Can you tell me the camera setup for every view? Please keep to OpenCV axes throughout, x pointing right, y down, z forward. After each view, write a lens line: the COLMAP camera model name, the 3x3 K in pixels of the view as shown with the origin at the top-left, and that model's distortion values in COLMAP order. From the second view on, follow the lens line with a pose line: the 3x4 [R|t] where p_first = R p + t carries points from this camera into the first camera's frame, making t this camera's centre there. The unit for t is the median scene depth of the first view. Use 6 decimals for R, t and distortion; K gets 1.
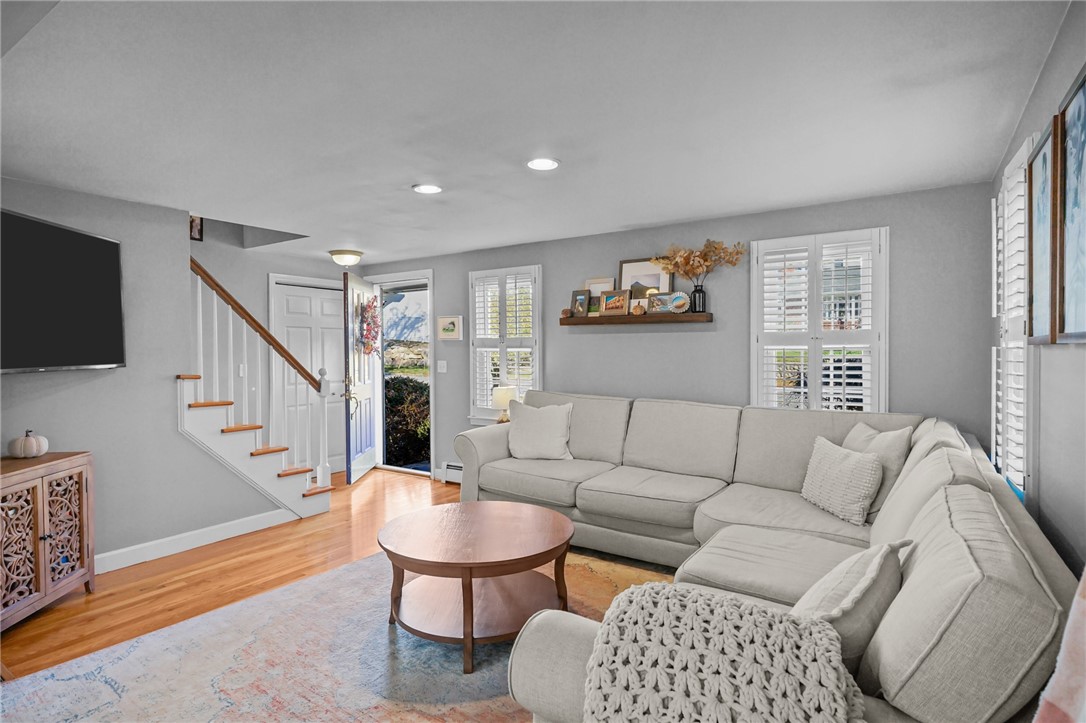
lens RADIAL K [[575.5, 0, 551.3], [0, 575.5, 350.6], [0, 0, 1]] dist [0.003606, -0.002807]
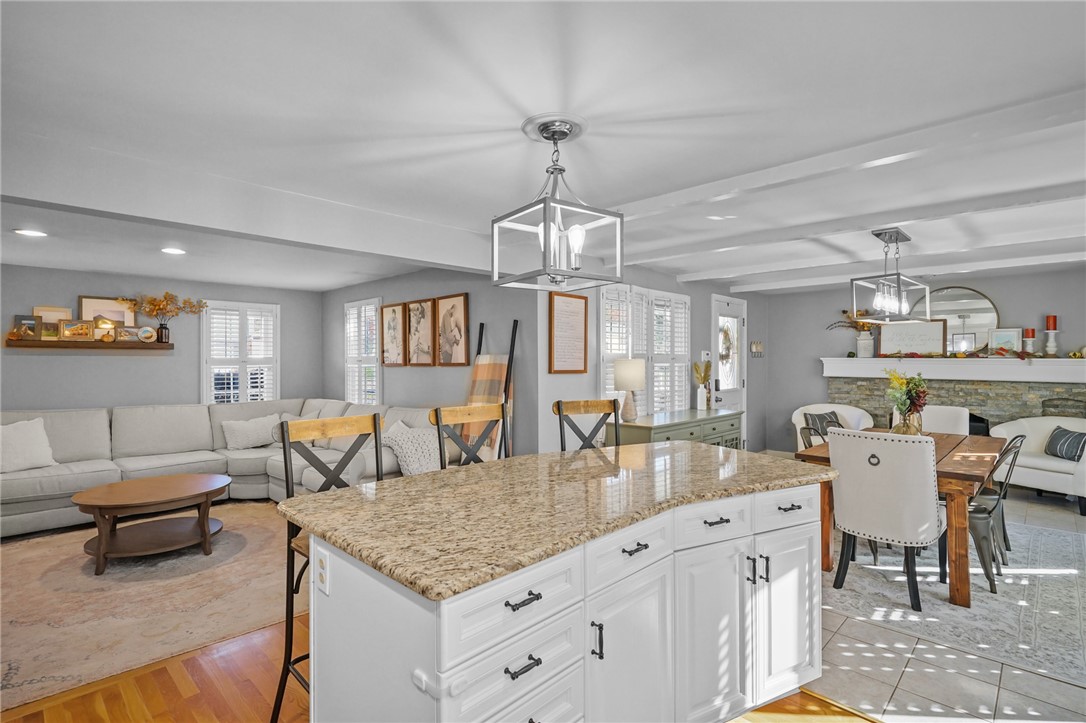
lens RADIAL K [[517.5, 0, 545.1], [0, 517.5, 360.3], [0, 0, 1]] dist [-0.003684, -0.001844]
pose [[0.170220, 0.005361, 0.985391, -0.811462], [0.004811, 0.999969, -0.006271, -0.009232], [-0.985394, 0.005808, 0.170189, -0.147706]]
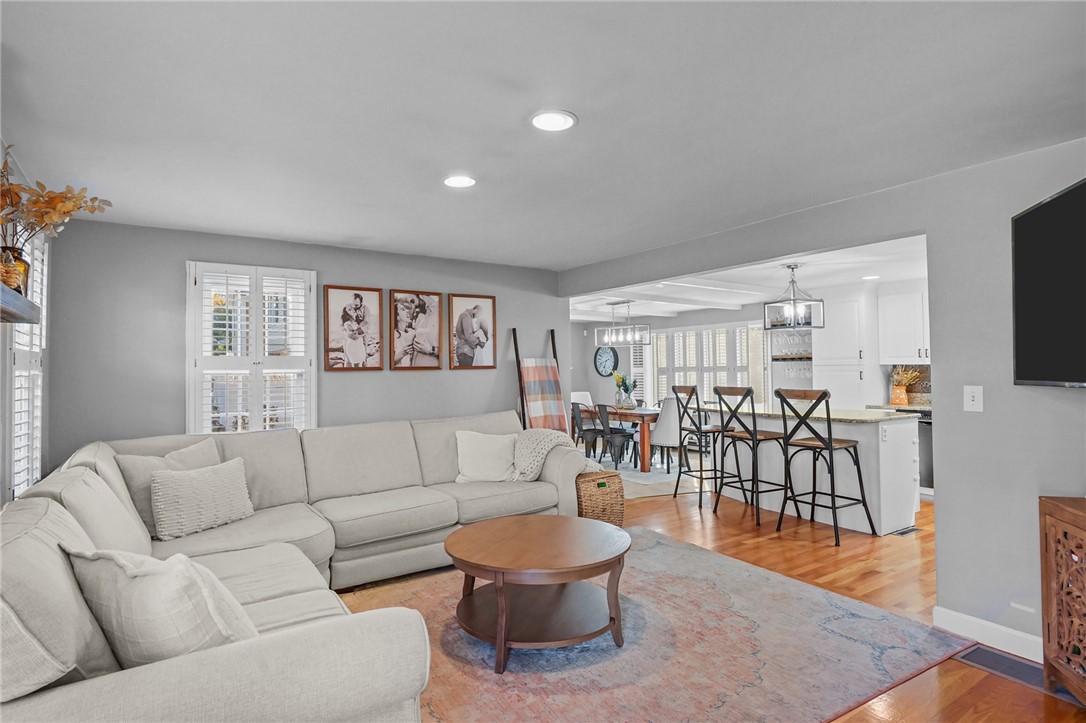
lens RADIAL K [[575.5, 0, 541.8], [0, 575.5, 358.3], [0, 0, 1]] dist [0.003606, -0.002807]
pose [[-0.923570, 0.024672, 0.382636, -0.340161], [0.016936, 0.999579, -0.023572, 0.002731], [-0.383056, -0.015290, -0.923599, 1.243169]]
